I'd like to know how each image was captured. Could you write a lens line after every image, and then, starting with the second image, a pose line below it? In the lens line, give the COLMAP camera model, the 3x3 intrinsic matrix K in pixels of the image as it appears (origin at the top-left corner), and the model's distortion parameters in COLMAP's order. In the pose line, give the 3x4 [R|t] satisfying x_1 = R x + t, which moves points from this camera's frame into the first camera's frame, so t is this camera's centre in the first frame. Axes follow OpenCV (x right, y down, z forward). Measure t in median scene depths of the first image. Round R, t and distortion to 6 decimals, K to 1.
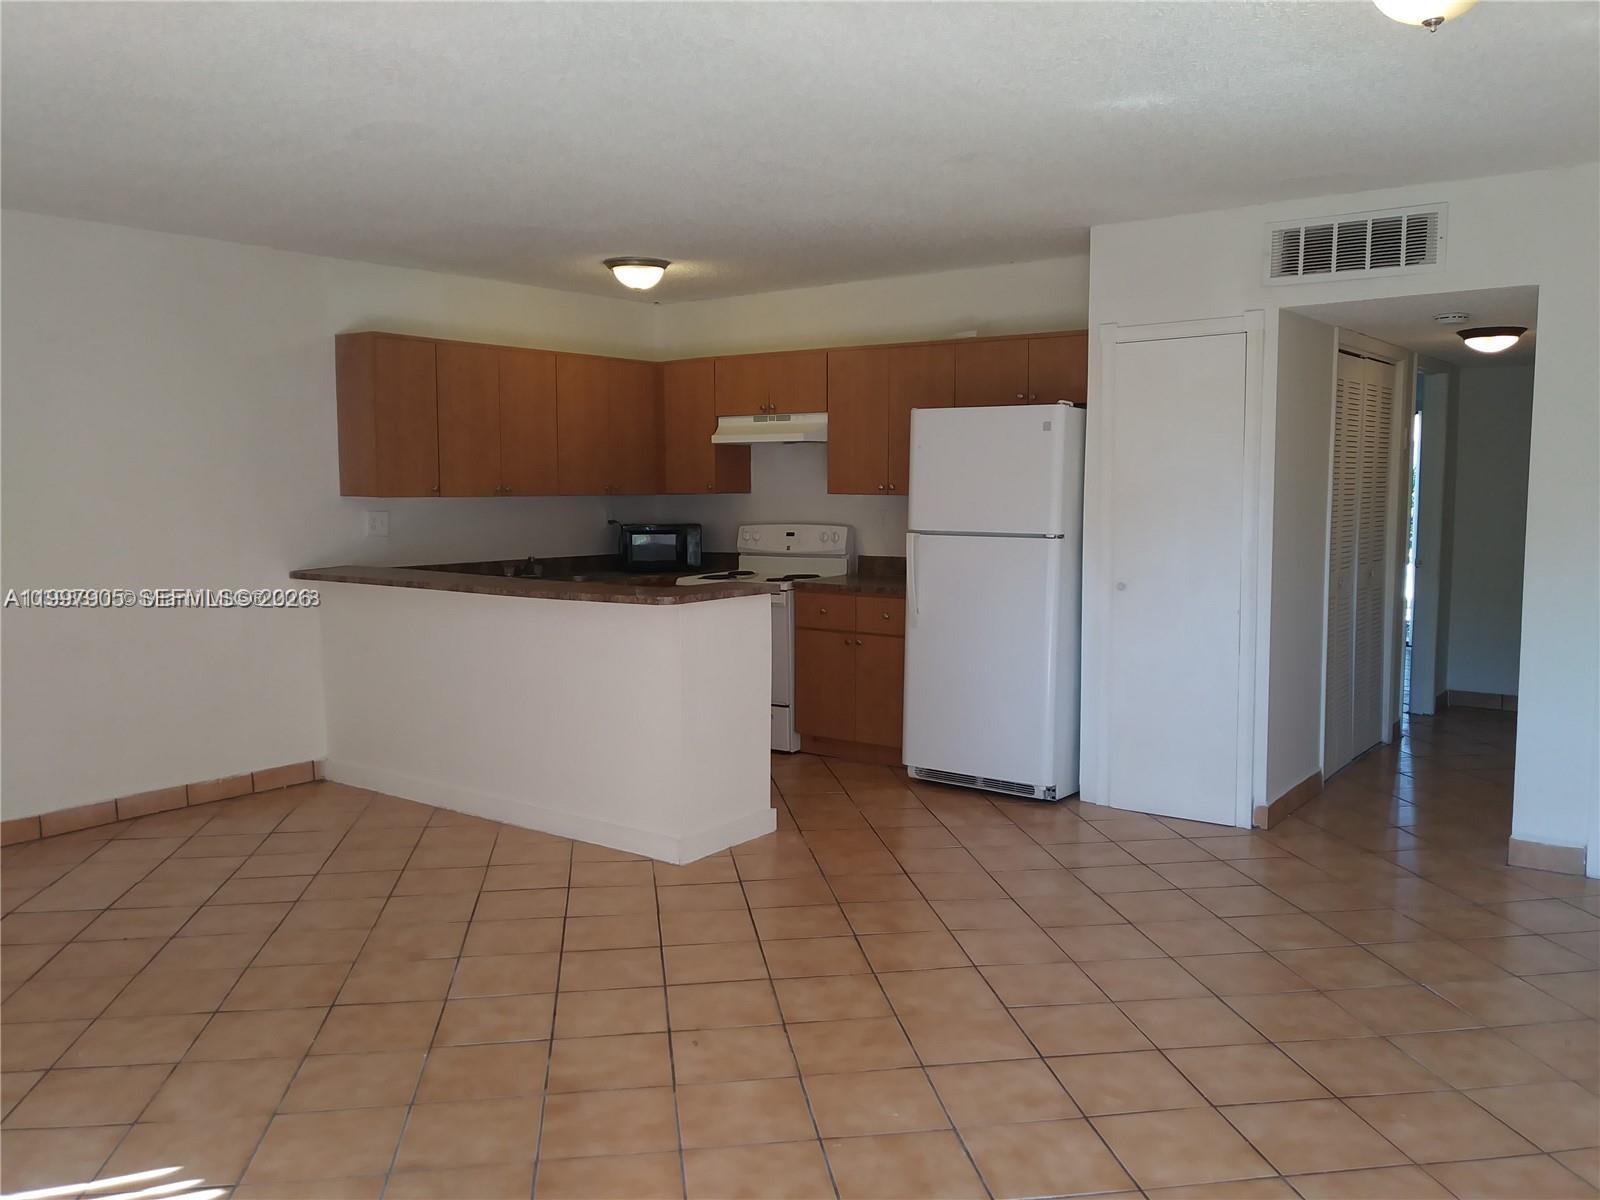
lens RADIAL K [[1281.5, 0, 800.0], [0, 1281.5, 600.0], [0, 0, 1]] dist [0.054620, -0.100025]
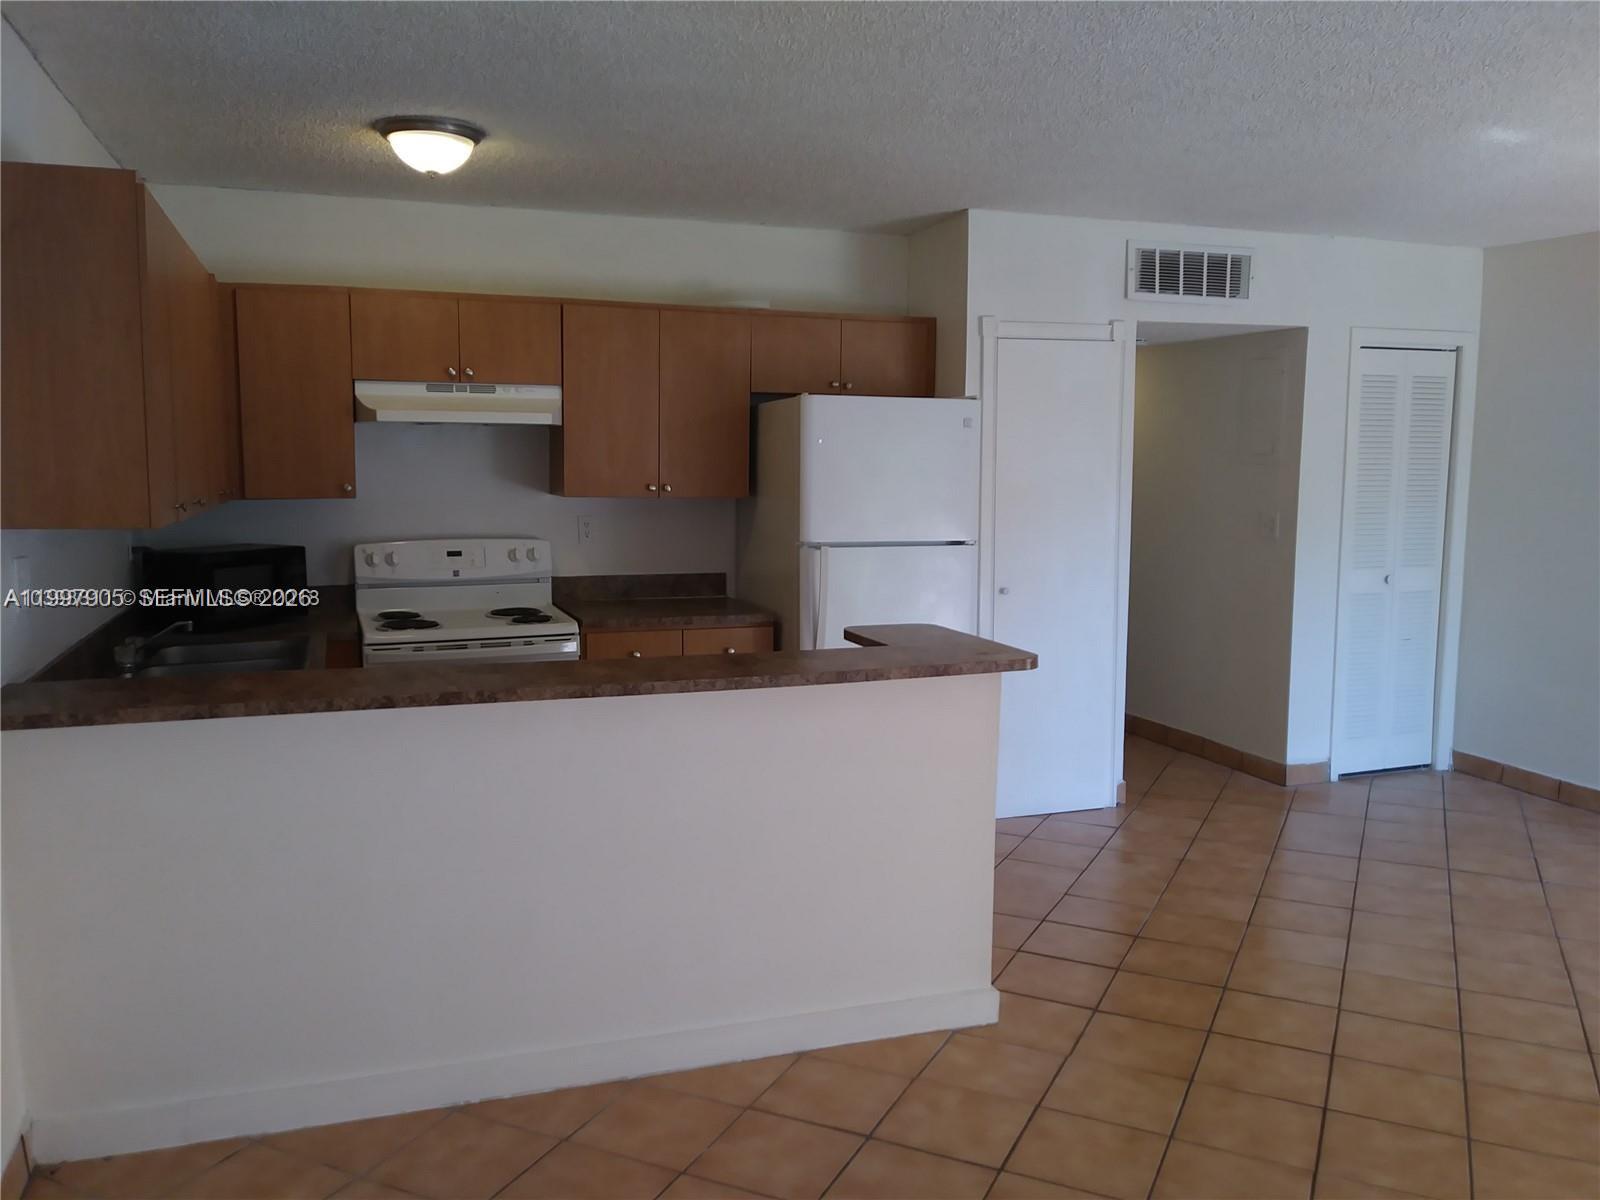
lens RADIAL K [[1281.5, 0, 800.0], [0, 1281.5, 600.0], [0, 0, 1]] dist [0.054620, -0.100025]
pose [[0.555509, -0.087423, 0.826902, -0.510070], [0.068986, 0.995875, 0.058943, -0.056984], [-0.828644, 0.024301, 0.559248, 0.468920]]
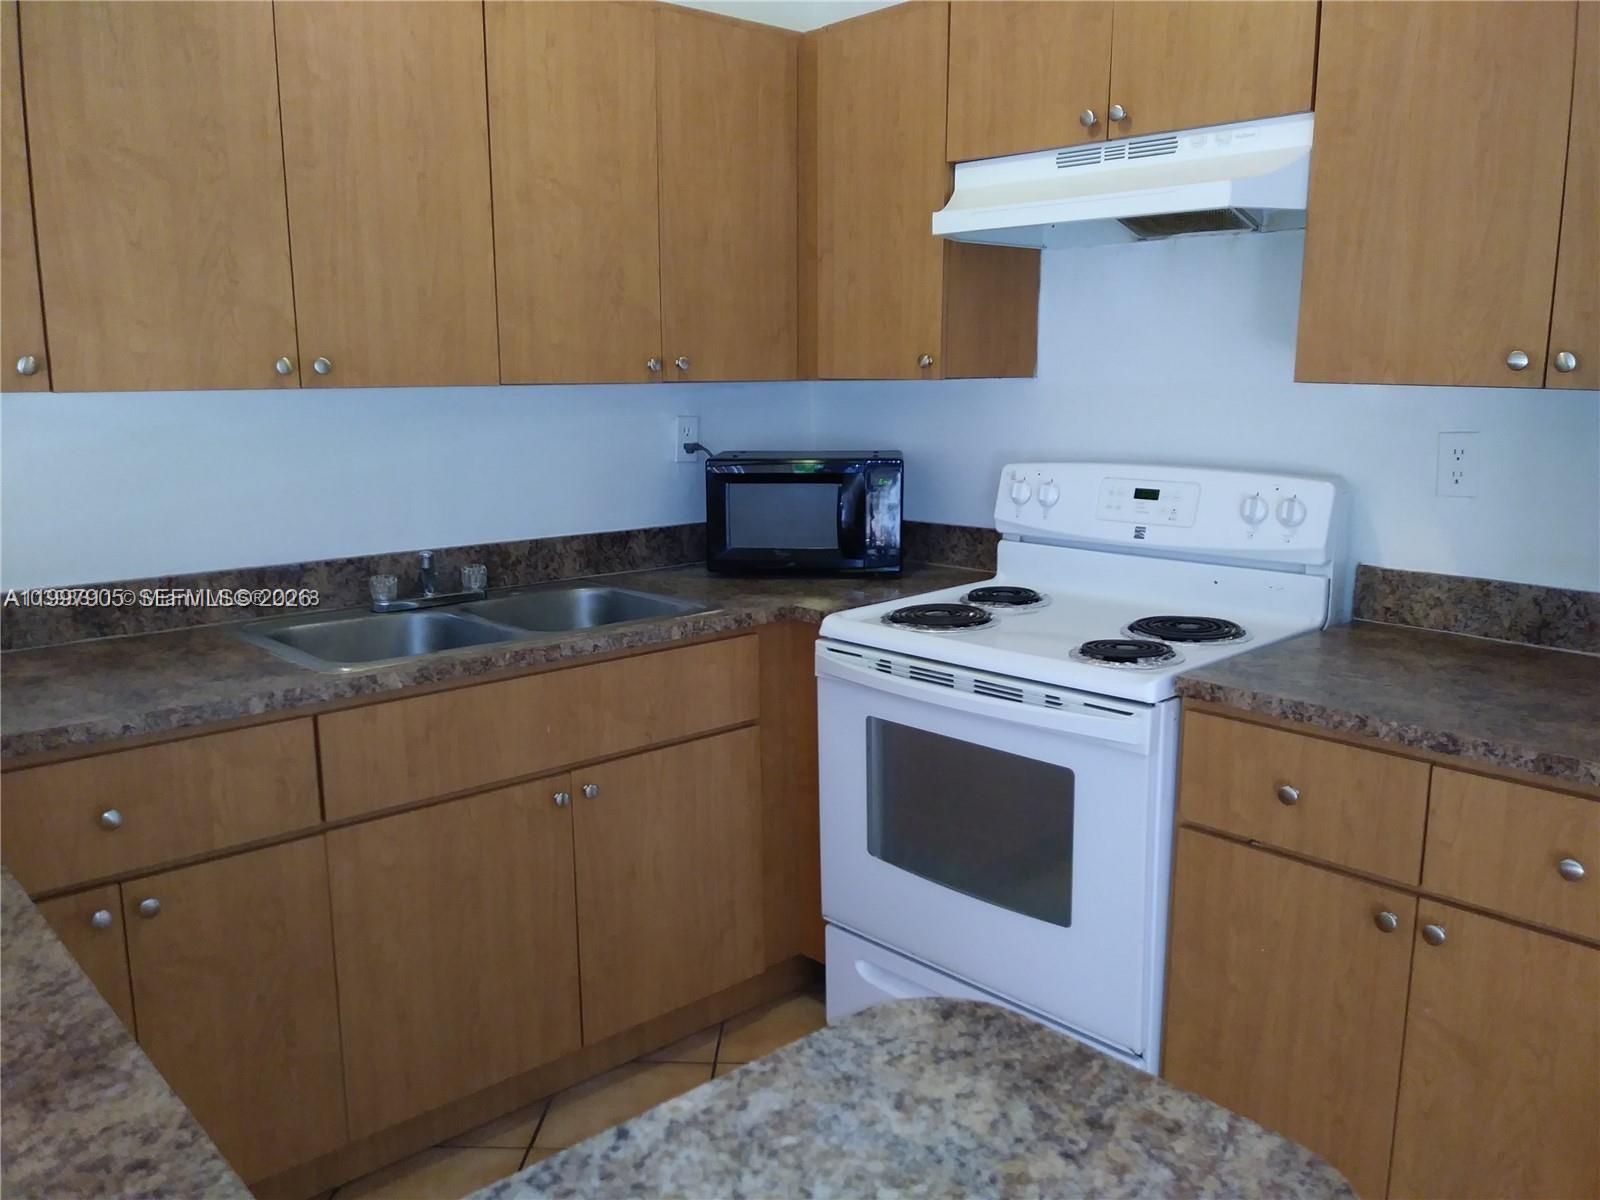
lens RADIAL K [[1281.5, 0, 800.0], [0, 1281.5, 600.0], [0, 0, 1]] dist [0.054620, -0.100025]
pose [[0.980832, 0.037220, -0.191268, -0.034228], [-0.018816, 0.995092, 0.097149, -0.057505], [0.193945, -0.091688, 0.976718, 0.653528]]
